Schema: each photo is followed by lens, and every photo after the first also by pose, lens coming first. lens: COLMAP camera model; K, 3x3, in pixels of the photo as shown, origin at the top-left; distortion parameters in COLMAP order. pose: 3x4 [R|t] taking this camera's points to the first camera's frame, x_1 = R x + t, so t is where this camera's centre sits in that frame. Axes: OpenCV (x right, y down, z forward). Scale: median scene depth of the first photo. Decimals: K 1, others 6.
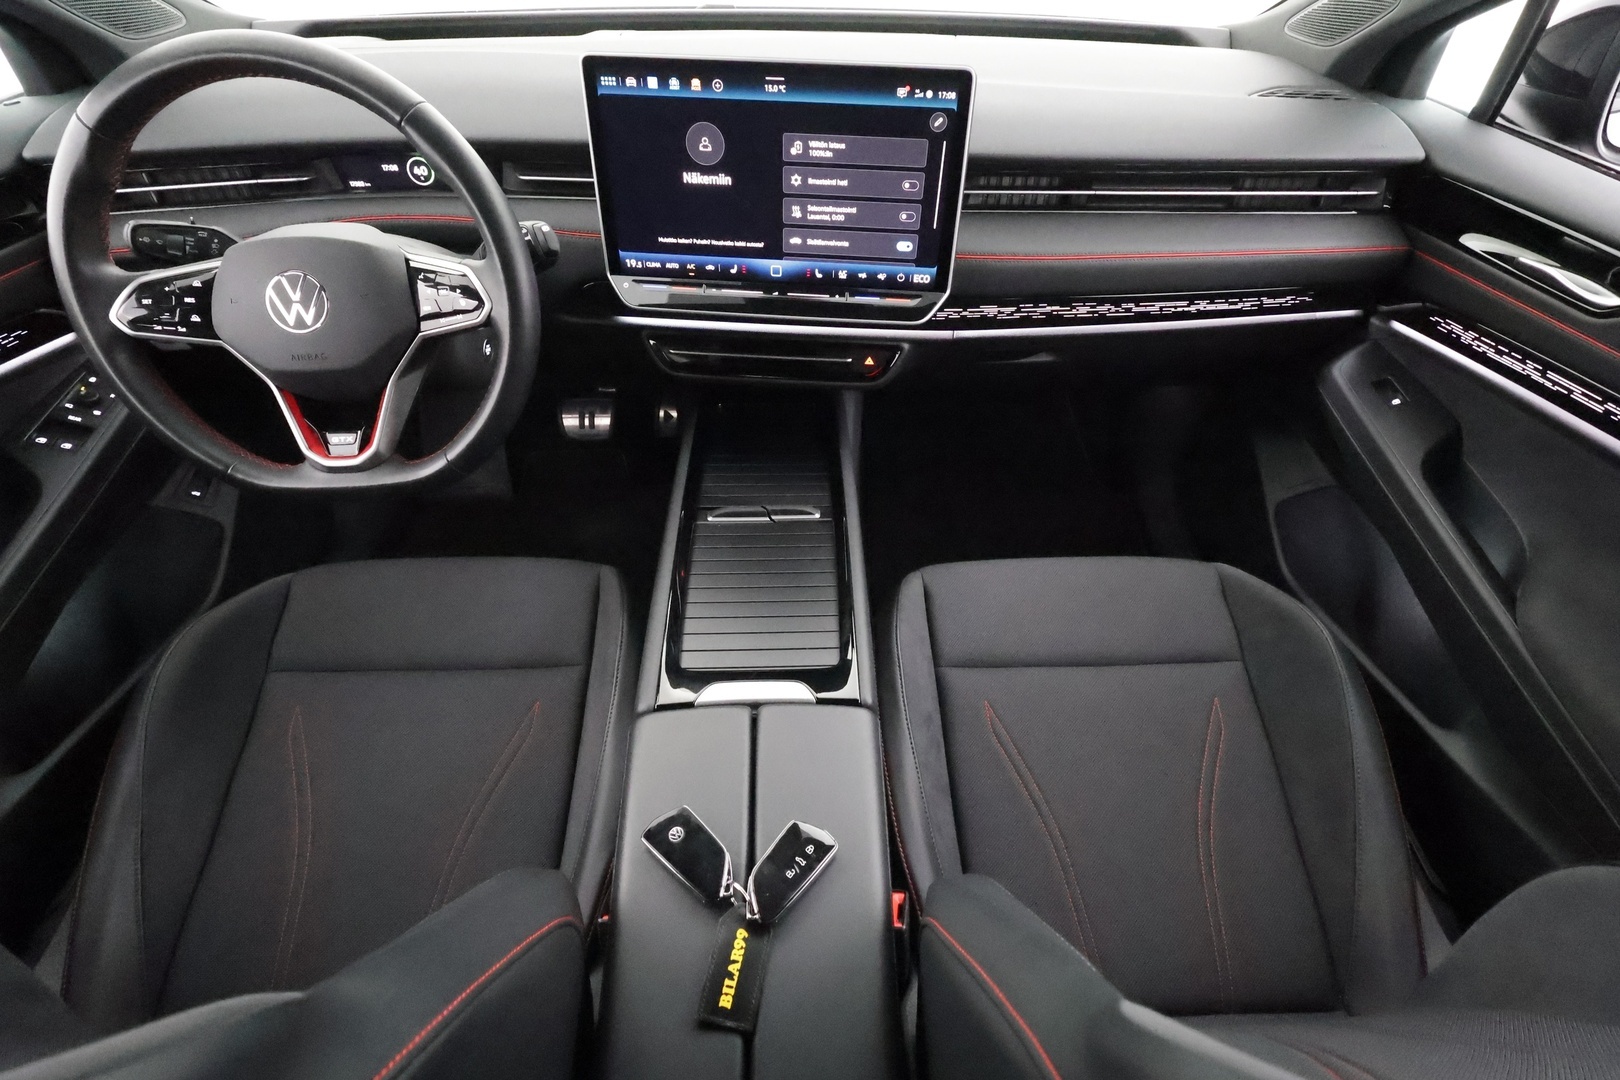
lens RADIAL K [[780.9, 0, 810.0], [0, 780.9, 540.0], [0, 0, 1]] dist [0.018376, 0.002027]
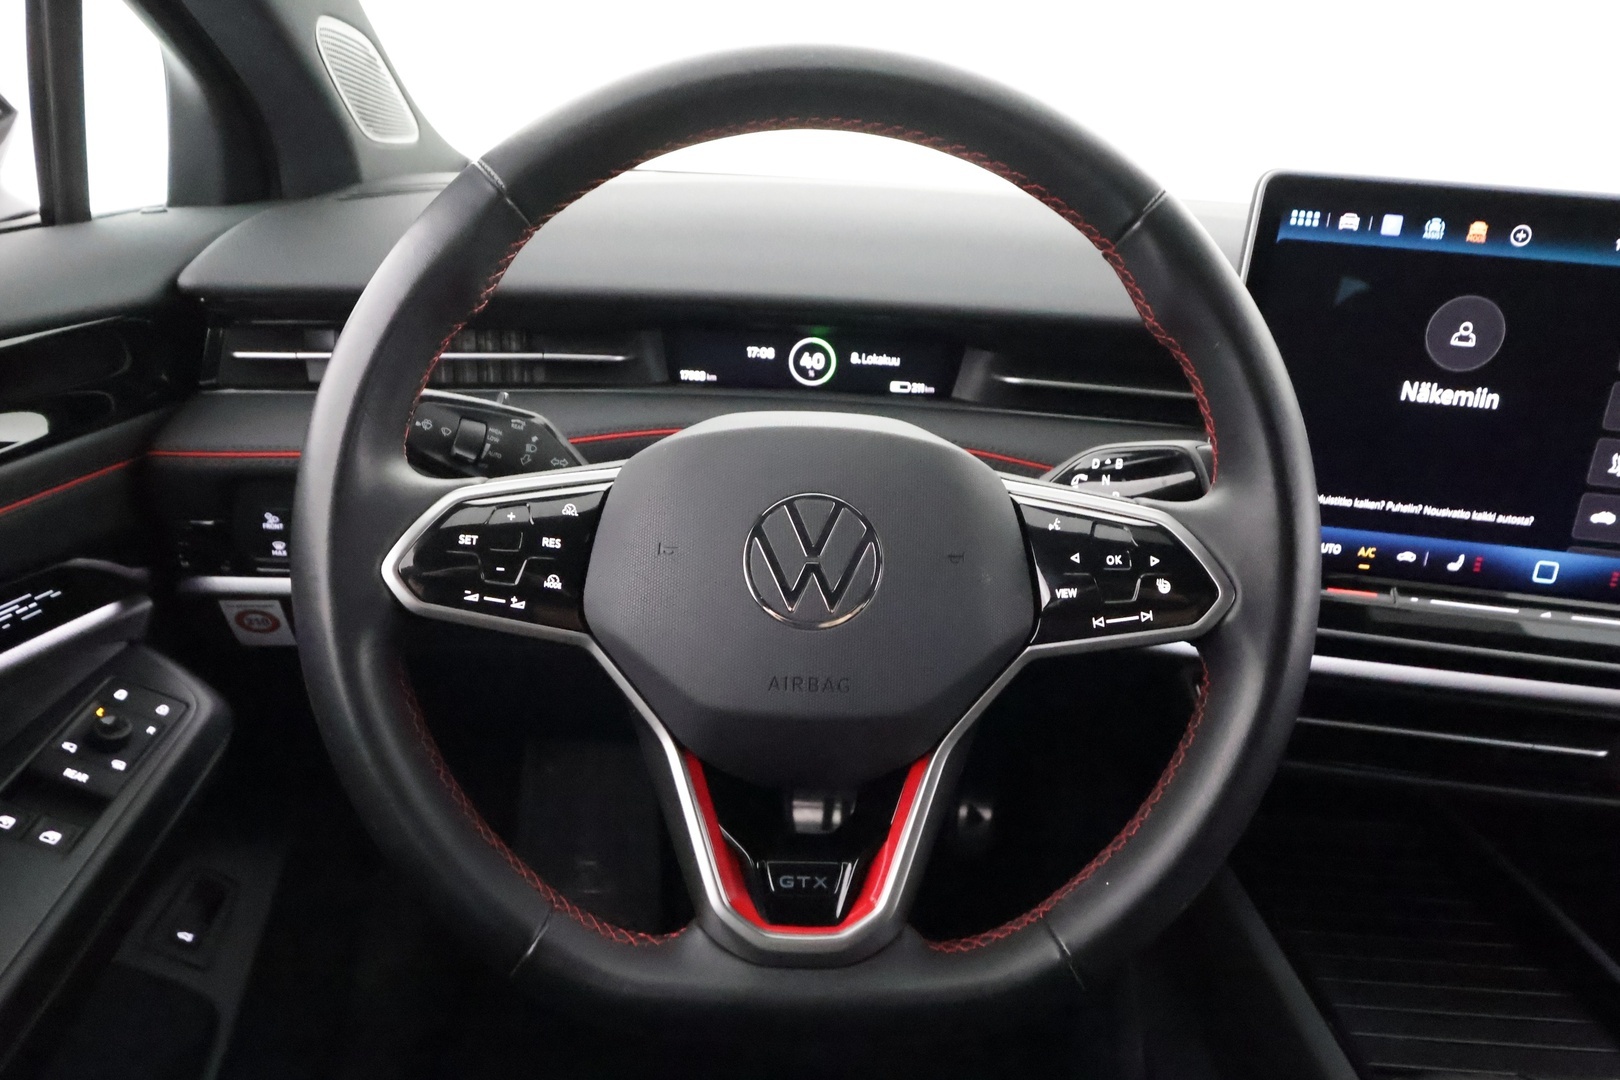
lens RADIAL K [[1144.5, 0, 810.0], [0, 1144.5, 540.0], [0, 0, 1]] dist [0.008566, 0.006767]
pose [[0.997655, 0.068221, -0.005526, -0.519669], [-0.065474, 0.927726, -0.367474, -0.063503], [-0.019943, 0.366974, 0.930017, 0.325780]]
